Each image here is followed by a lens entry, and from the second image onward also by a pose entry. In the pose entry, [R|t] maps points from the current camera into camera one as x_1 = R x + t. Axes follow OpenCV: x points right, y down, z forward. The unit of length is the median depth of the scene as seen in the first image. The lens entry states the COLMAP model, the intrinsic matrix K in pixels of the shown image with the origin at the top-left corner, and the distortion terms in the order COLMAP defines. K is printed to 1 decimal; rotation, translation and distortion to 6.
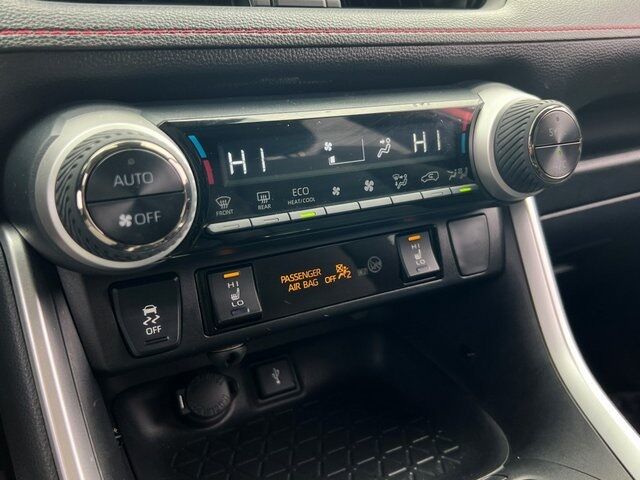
lens RADIAL K [[589.2, 0, 324.1], [0, 589.2, 239.1], [0, 0, 1]] dist [0.028750, 0.000000]
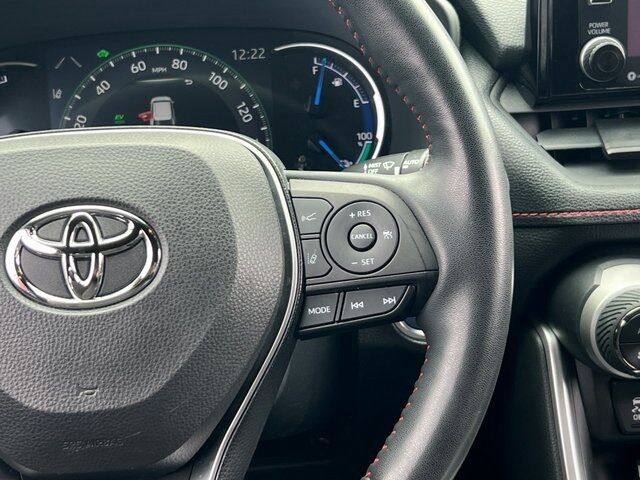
lens RADIAL K [[1165.2, 0, 370.5], [0, 1165.2, 243.8], [0, 0, 1]] dist [0.162056, 0.000000]
pose [[0.908963, 0.133490, -0.394927, 0.151518], [-0.101579, 0.989714, 0.100742, -0.419548], [0.404313, -0.051454, 0.913172, -1.579470]]
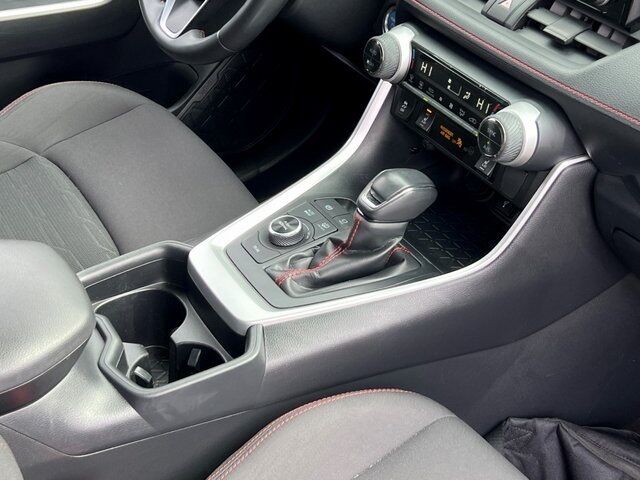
lens RADIAL K [[973.4, 0, 337.0], [0, 973.4, 236.1], [0, 0, 1]] dist [0.090179, 0.000000]
pose [[0.039501, 0.578057, -0.815040, 3.418109], [-0.353763, 0.770936, 0.529632, -1.543229], [0.934501, 0.267410, 0.234948, -0.130441]]
